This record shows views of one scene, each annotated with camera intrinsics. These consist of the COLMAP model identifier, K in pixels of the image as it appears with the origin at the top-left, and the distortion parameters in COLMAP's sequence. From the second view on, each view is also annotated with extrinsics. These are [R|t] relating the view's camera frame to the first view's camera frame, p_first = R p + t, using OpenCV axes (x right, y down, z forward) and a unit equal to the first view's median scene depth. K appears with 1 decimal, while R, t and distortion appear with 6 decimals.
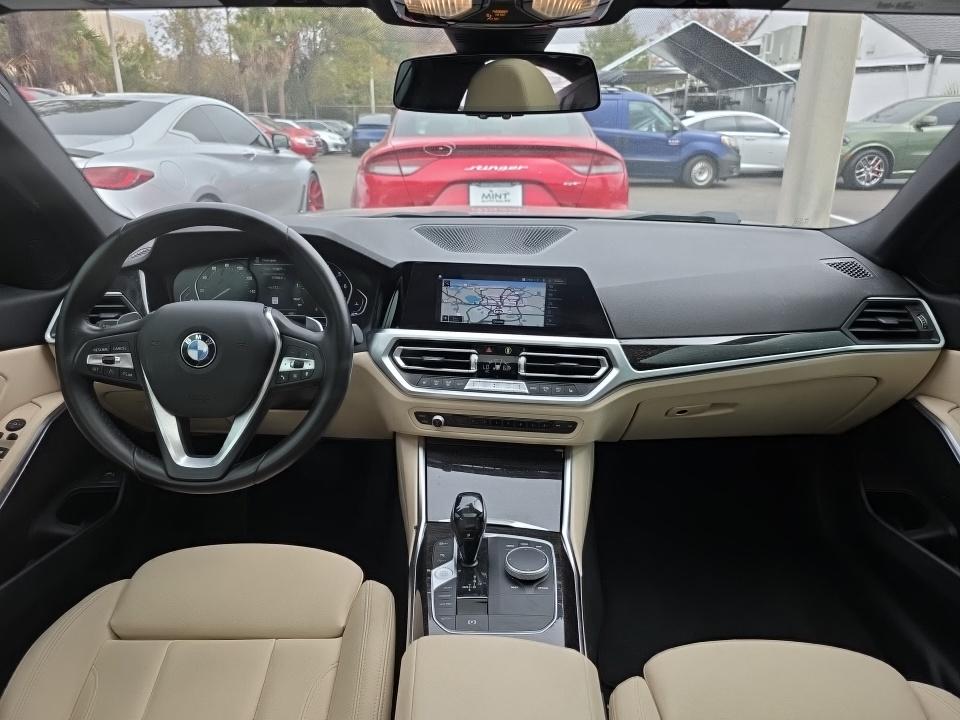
lens RADIAL K [[652.9, 0, 475.8], [0, 652.9, 353.7], [0, 0, 1]] dist [0.039942, -0.027349]
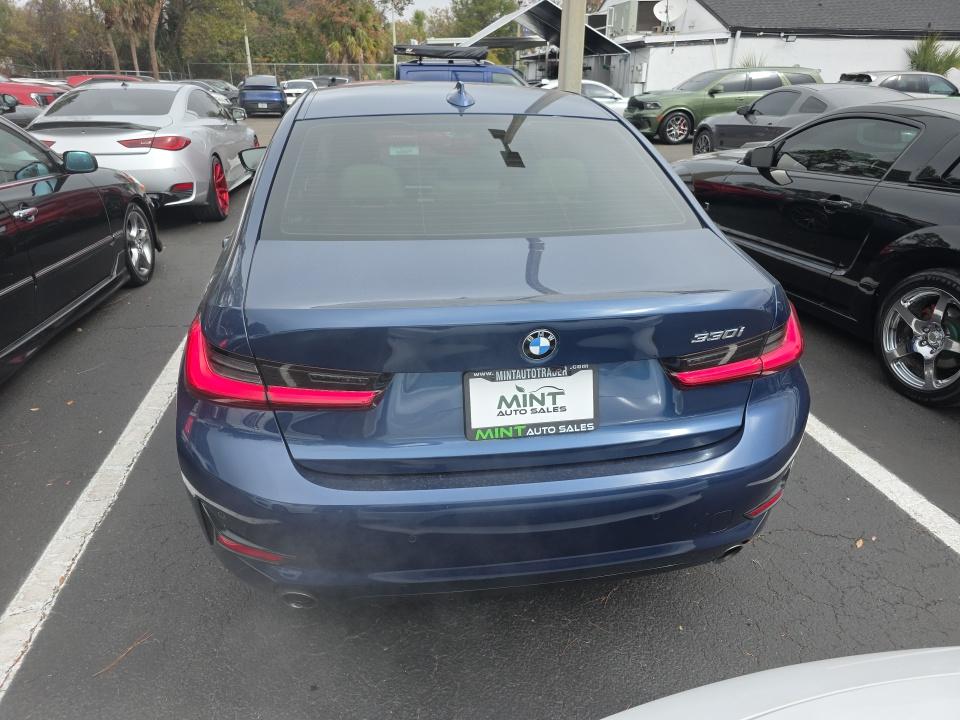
lens RADIAL K [[652.9, 0, 475.6], [0, 652.9, 370.8], [0, 0, 1]] dist [0.039942, -0.027349]
pose [[0.985073, -0.069667, 0.157411, -0.022311], [0.056610, 0.994688, 0.085968, 0.045221], [-0.162564, -0.075774, 0.983784, -0.177870]]
